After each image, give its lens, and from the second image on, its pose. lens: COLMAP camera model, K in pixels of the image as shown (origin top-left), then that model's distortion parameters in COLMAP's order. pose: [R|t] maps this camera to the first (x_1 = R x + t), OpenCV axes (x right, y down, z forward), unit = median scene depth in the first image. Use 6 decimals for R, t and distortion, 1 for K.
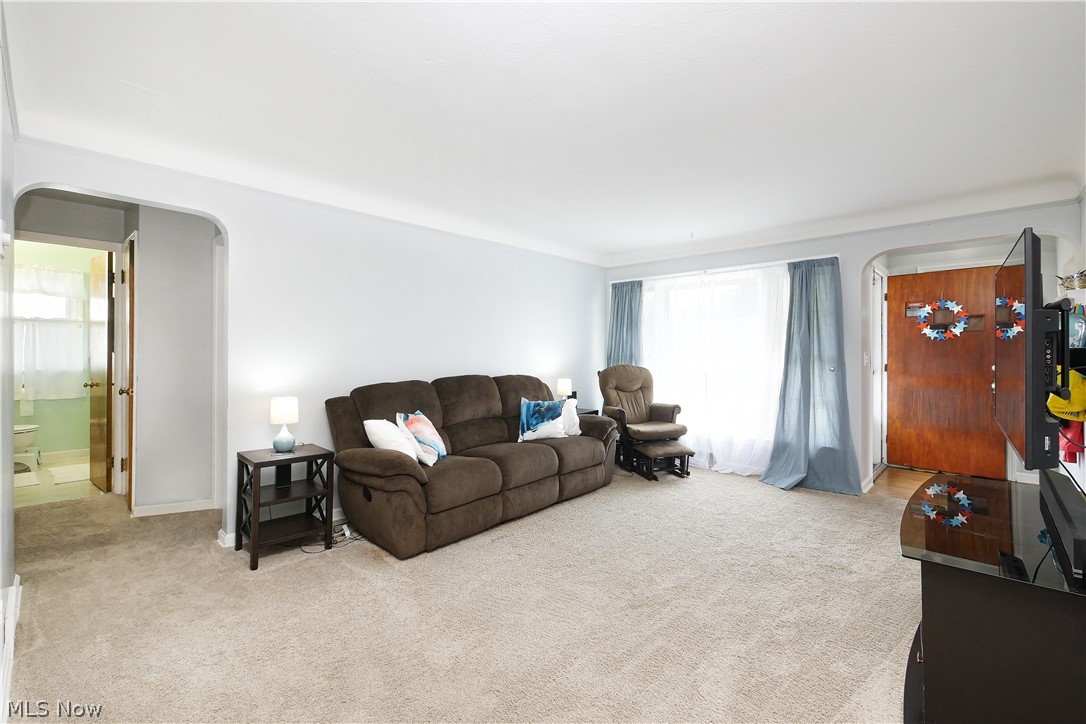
lens RADIAL K [[463.8, 0, 556.9], [0, 463.8, 356.4], [0, 0, 1]] dist [-0.007569, 0.000197]
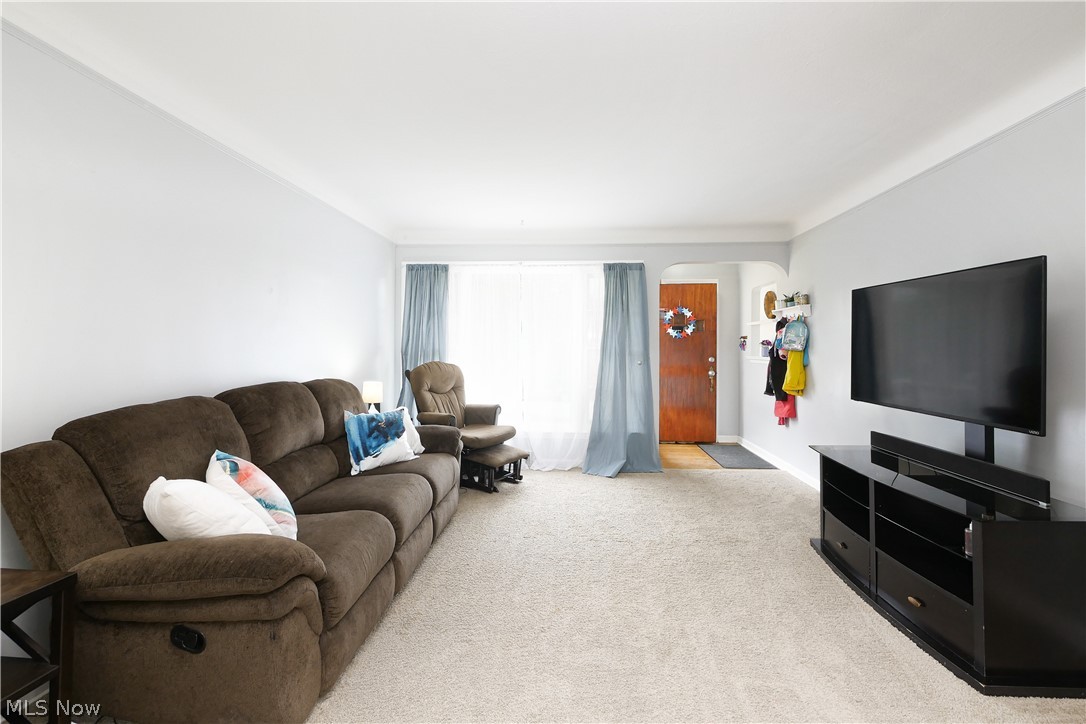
lens RADIAL K [[463.8, 0, 556.9], [0, 463.8, 356.4], [0, 0, 1]] dist [-0.007569, 0.000197]
pose [[0.779585, -0.008701, 0.626236, -0.261486], [0.002762, 0.999942, 0.010455, -0.000348], [-0.626290, -0.006421, 0.779564, 0.249151]]
